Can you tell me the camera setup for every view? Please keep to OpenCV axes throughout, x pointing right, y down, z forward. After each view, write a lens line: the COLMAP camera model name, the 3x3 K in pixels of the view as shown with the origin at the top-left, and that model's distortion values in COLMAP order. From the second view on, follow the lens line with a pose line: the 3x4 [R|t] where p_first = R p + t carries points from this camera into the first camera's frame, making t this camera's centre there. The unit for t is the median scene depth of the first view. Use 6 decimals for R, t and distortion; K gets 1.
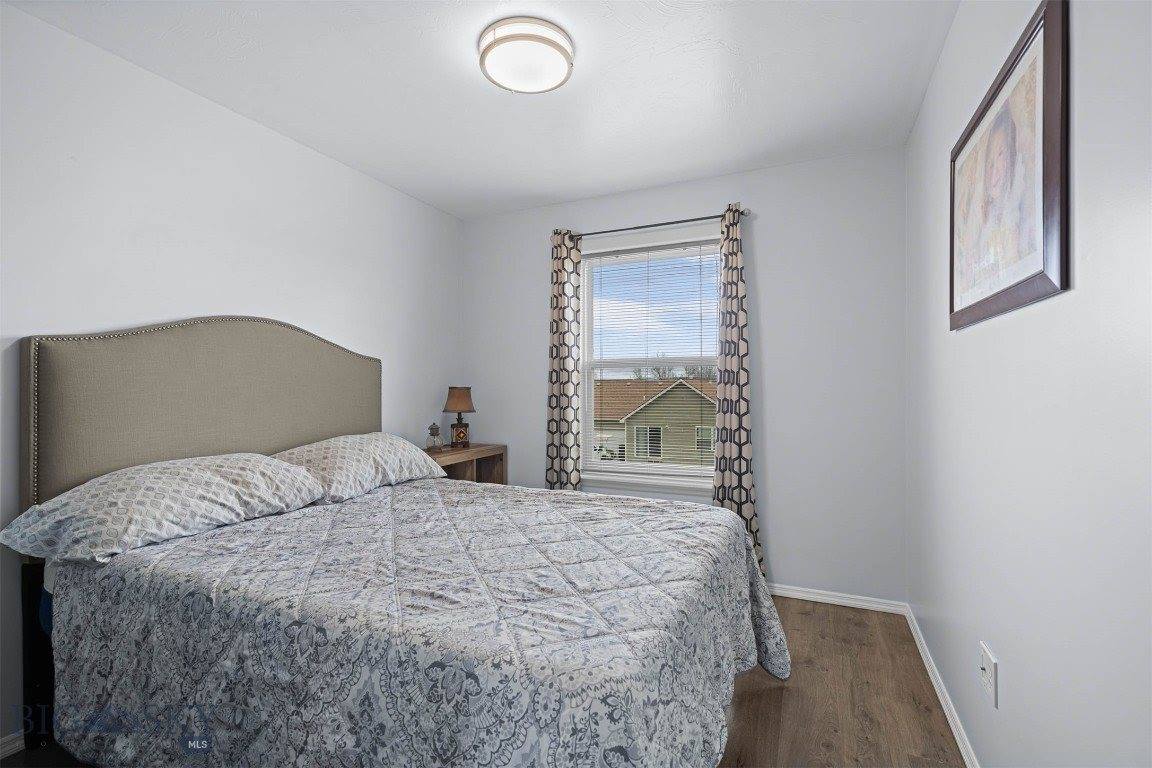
lens RADIAL K [[521.4, 0, 579.8], [0, 521.4, 388.0], [0, 0, 1]] dist [0.010149, -0.000646]
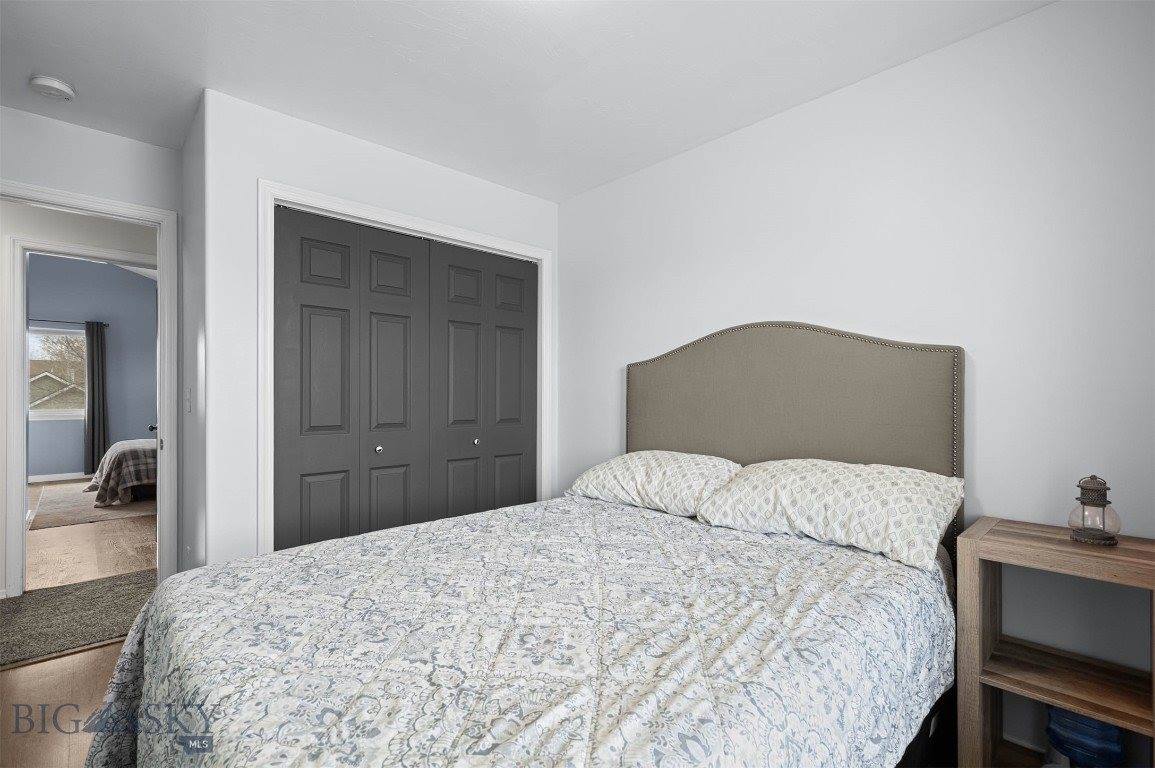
lens RADIAL K [[522.8, 0, 584.7], [0, 522.8, 388.7], [0, 0, 1]] dist [0.010149, -0.000646]
pose [[-0.374504, -0.007583, -0.927194, 0.485575], [0.000279, 0.999966, -0.008291, -0.007800], [0.927225, -0.003364, -0.374489, 1.221238]]
